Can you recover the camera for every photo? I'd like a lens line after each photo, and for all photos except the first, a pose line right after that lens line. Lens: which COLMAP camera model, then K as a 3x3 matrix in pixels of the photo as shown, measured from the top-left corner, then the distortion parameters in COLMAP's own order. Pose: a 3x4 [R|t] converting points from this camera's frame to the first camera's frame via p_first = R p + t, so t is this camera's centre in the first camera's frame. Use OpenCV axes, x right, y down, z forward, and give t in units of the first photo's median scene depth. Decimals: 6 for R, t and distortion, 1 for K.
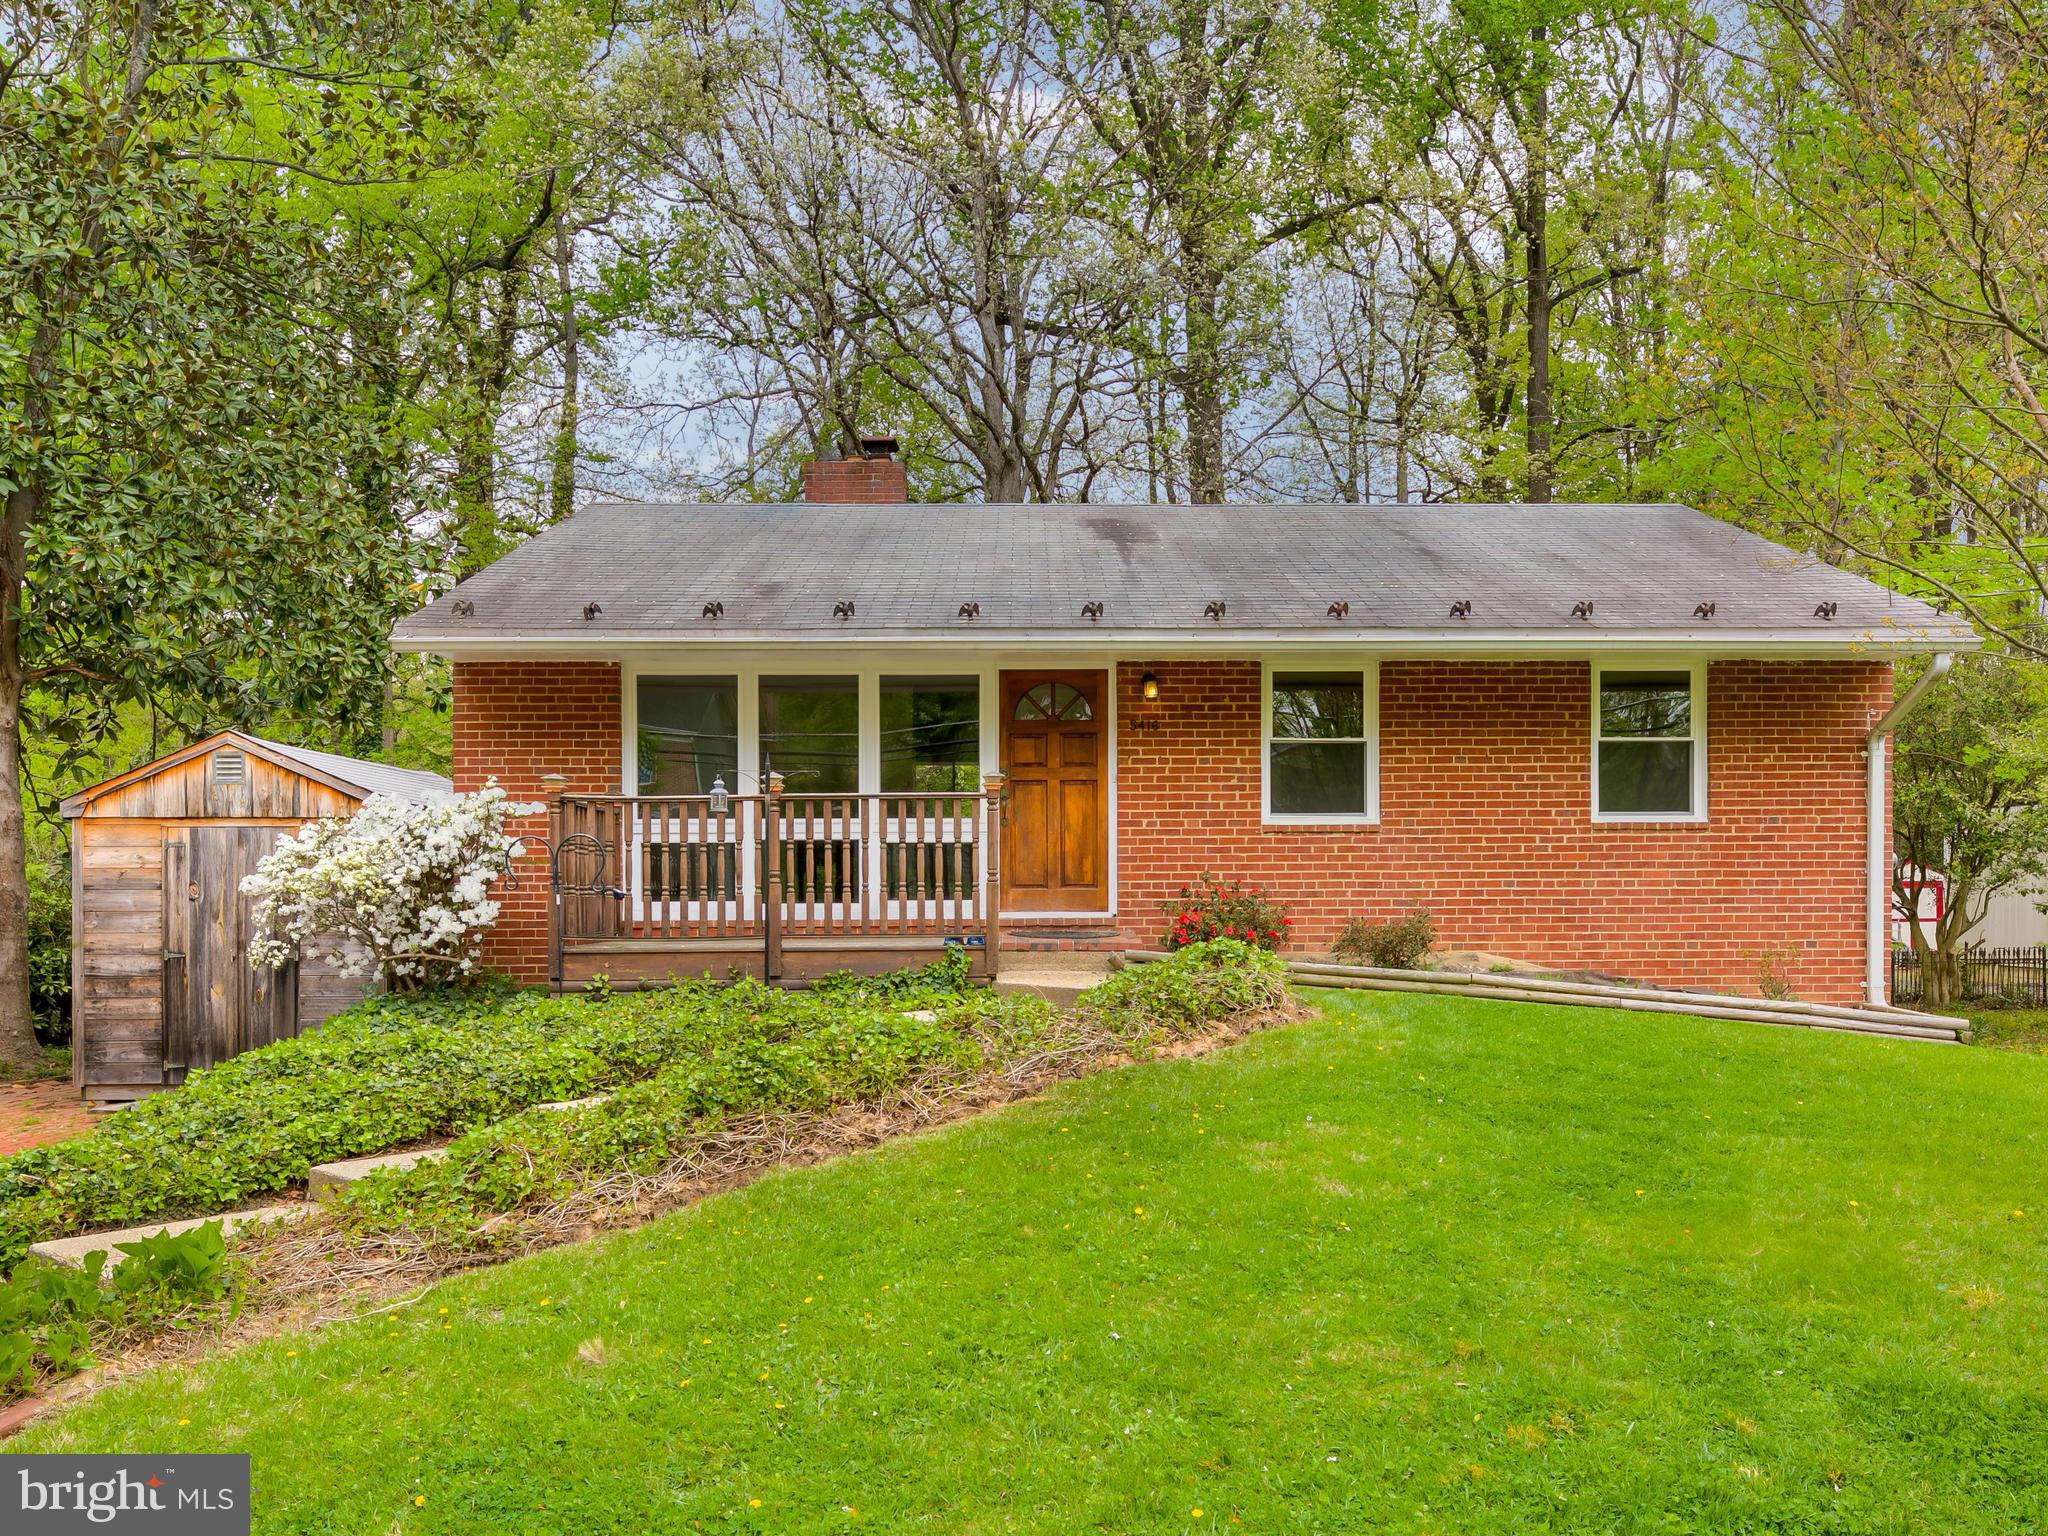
lens RADIAL K [[1562.4, 0, 1019.2], [0, 1562.4, 850.5], [0, 0, 1]] dist [-0.006453, -0.001365]
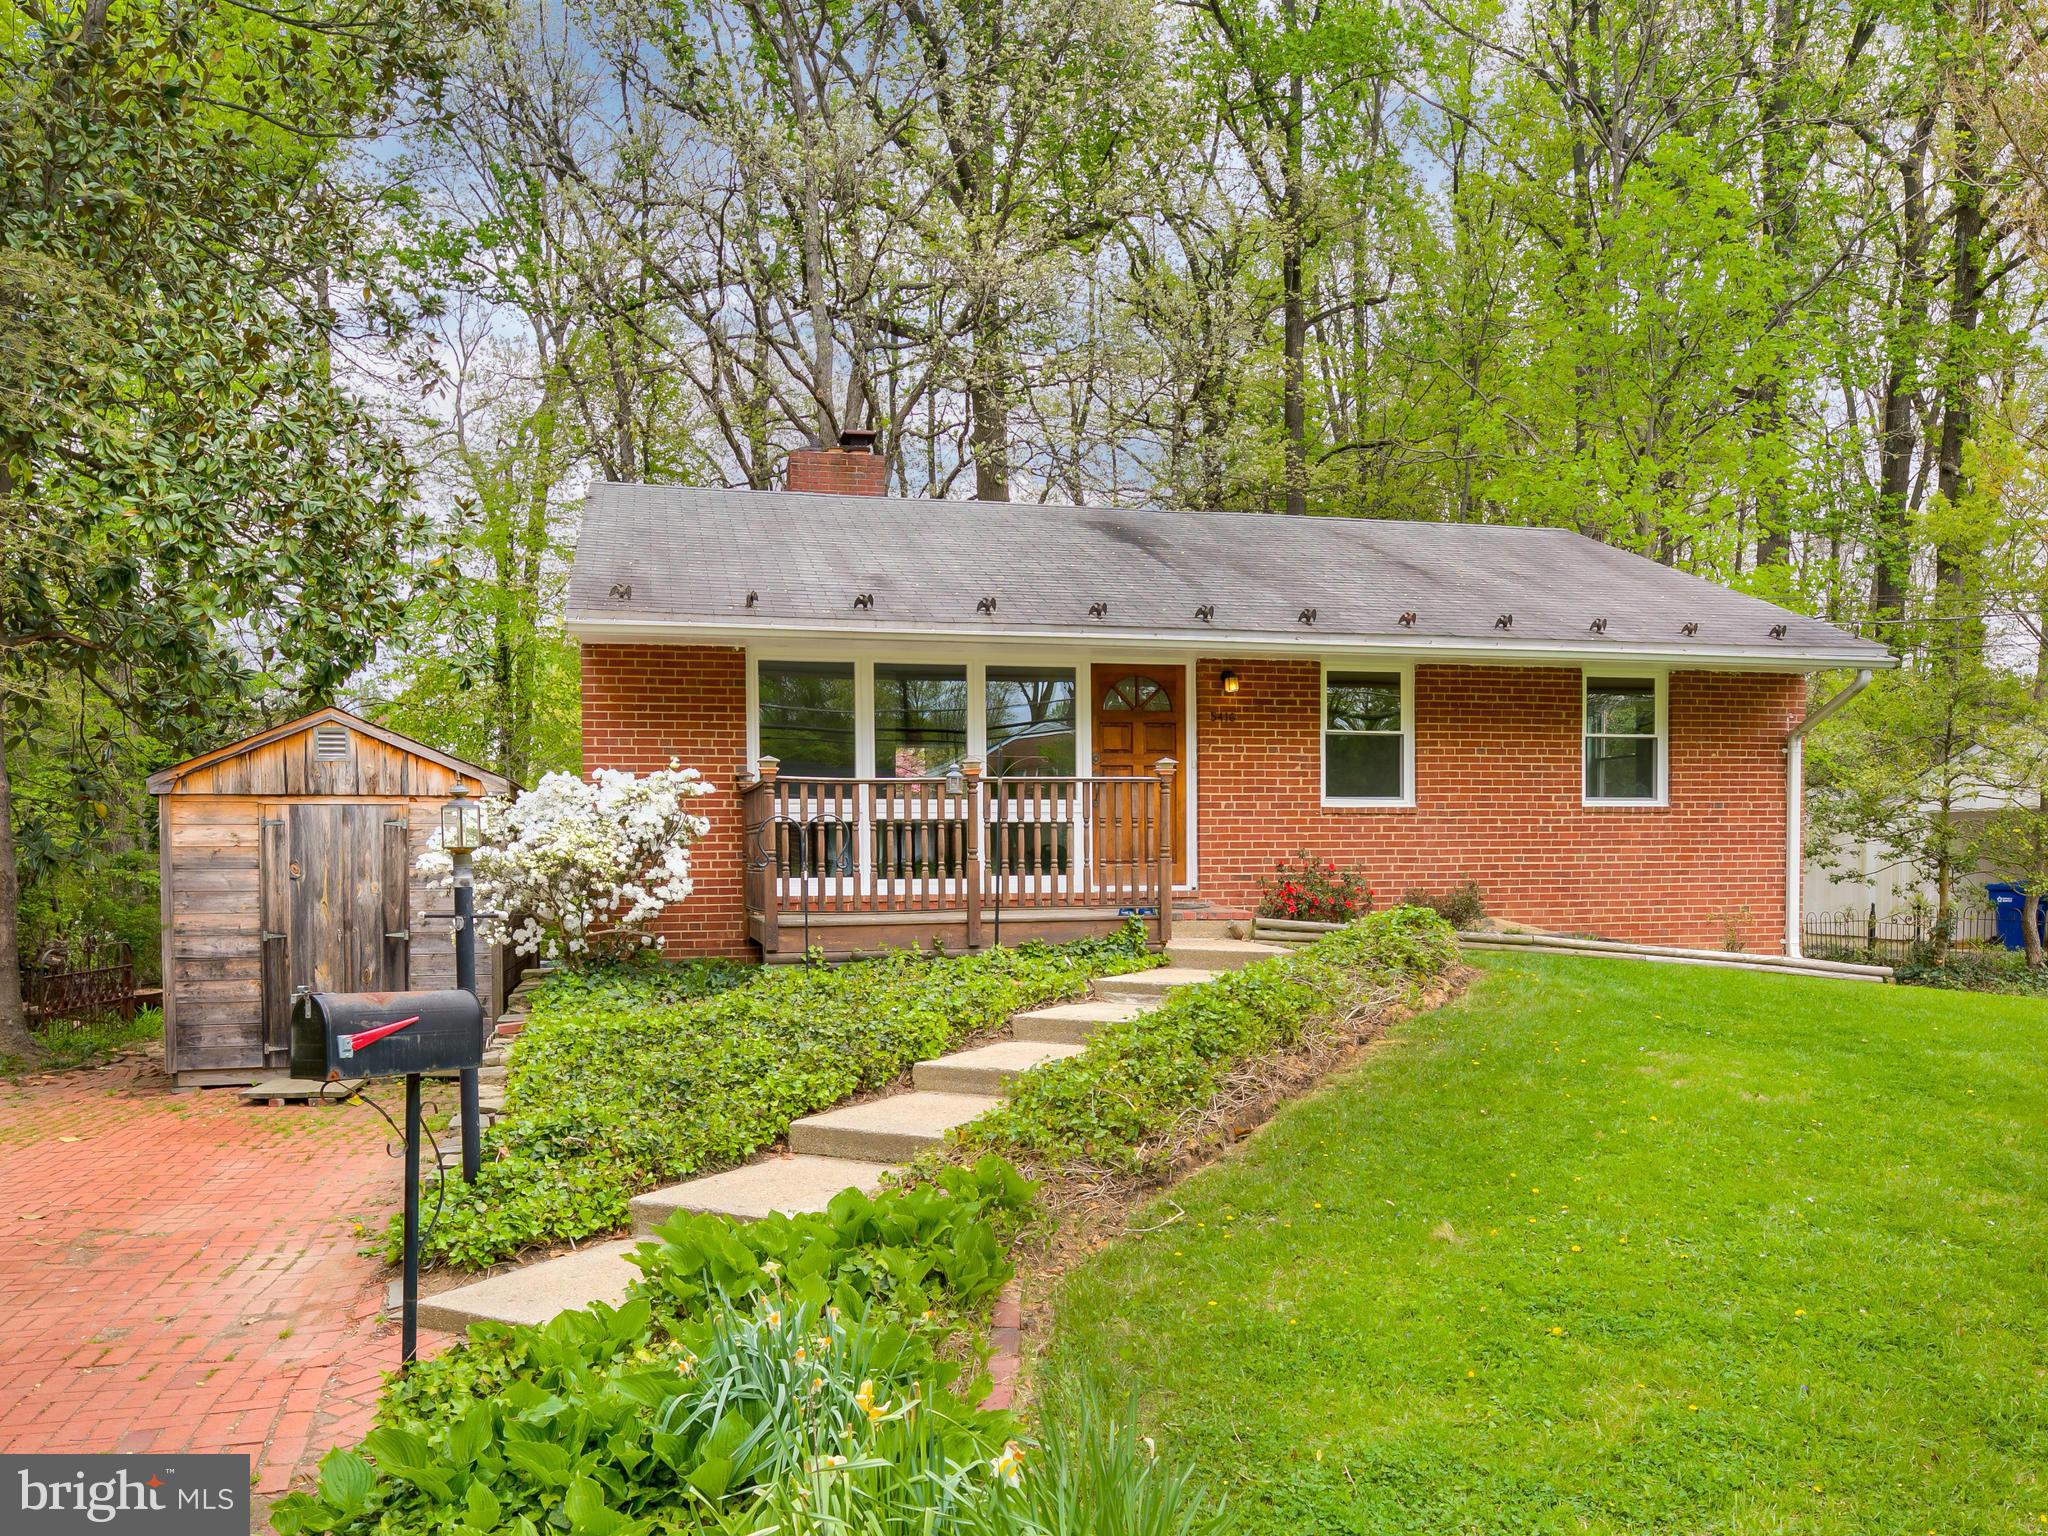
lens RADIAL K [[1528.7, 0, 1024.4], [0, 1528.7, 869.3], [0, 0, 1]] dist [-0.005186, -0.008401]
pose [[0.977361, -0.004161, 0.211536, -0.285350], [-0.001119, 0.999691, 0.024834, 0.001159], [-0.211574, -0.024509, 0.977055, -0.032811]]
